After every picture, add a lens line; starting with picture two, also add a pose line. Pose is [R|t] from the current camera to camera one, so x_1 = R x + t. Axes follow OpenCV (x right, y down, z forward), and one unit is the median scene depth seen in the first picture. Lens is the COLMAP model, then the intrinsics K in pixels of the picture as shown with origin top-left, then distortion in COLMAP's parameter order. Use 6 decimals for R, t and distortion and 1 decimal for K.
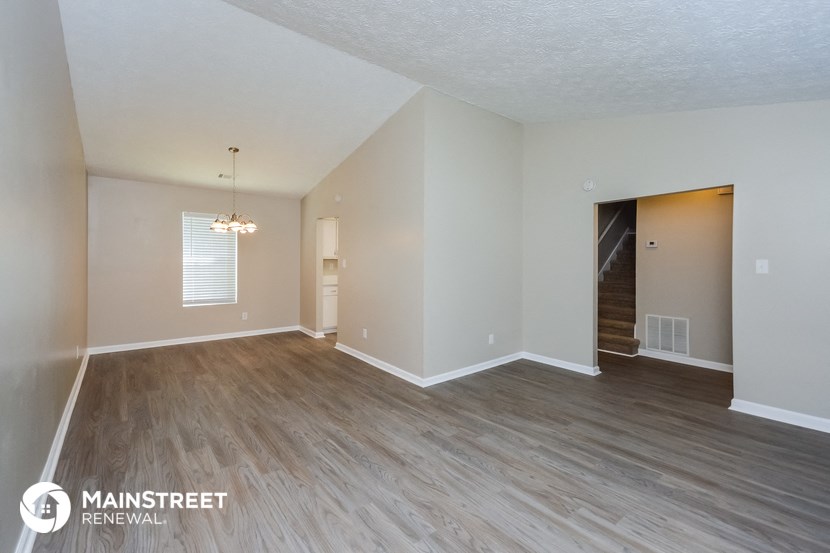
lens RADIAL K [[379.7, 0, 412.8], [0, 379.7, 270.2], [0, 0, 1]] dist [0.002980, -0.000376]
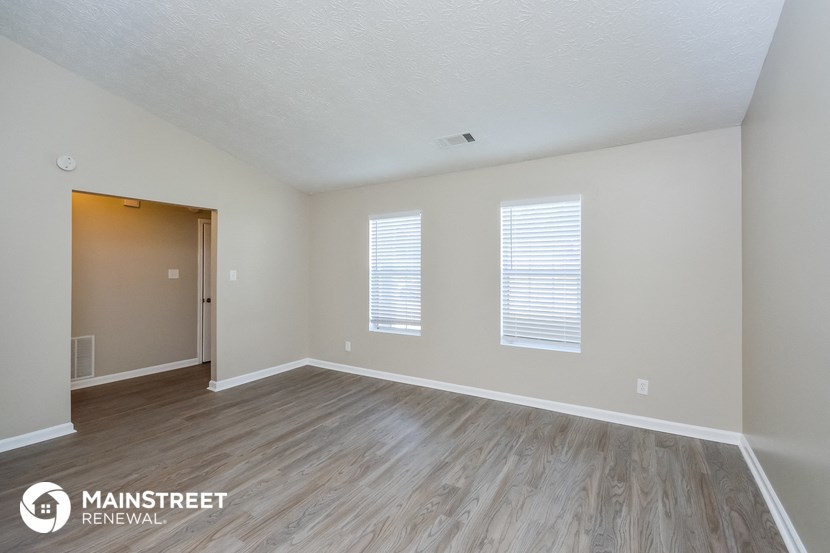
lens RADIAL K [[379.7, 0, 416.3], [0, 379.7, 271.6], [0, 0, 1]] dist [0.002980, -0.000376]
pose [[-0.379397, -0.005426, 0.925218, -0.685862], [0.019483, 0.999714, 0.013852, -0.034317], [-0.925029, 0.023281, -0.379183, 1.075405]]
